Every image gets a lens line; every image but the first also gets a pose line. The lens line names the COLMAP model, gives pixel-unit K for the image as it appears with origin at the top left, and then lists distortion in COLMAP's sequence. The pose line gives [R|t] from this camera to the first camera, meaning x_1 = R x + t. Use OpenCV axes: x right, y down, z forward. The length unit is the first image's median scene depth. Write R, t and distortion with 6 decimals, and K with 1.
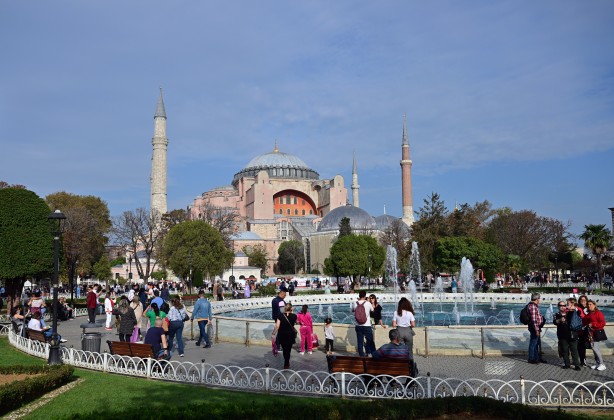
lens RADIAL K [[528.1, 0, 288.6], [0, 528.1, 212.1], [0, 0, 1]] dist [0.002754, -0.000542]
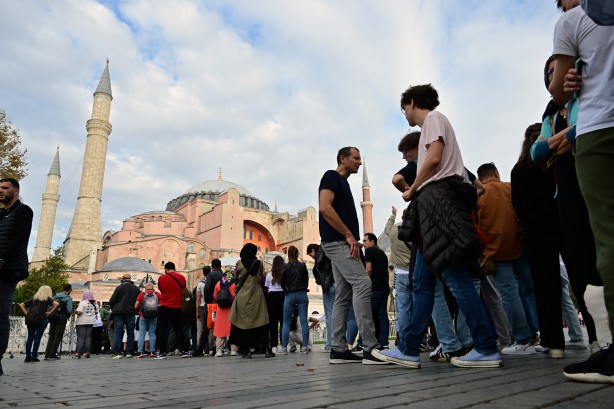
lens RADIAL K [[418.3, 0, 307.0], [0, 418.3, 204.5], [0, 0, 1]] dist [0.000862, 0.000088]
pose [[0.916579, 0.110487, 0.384287, -0.171632], [-0.037417, 0.980549, -0.192674, 0.057300], [-0.398100, 0.162222, 0.902884, 0.361386]]
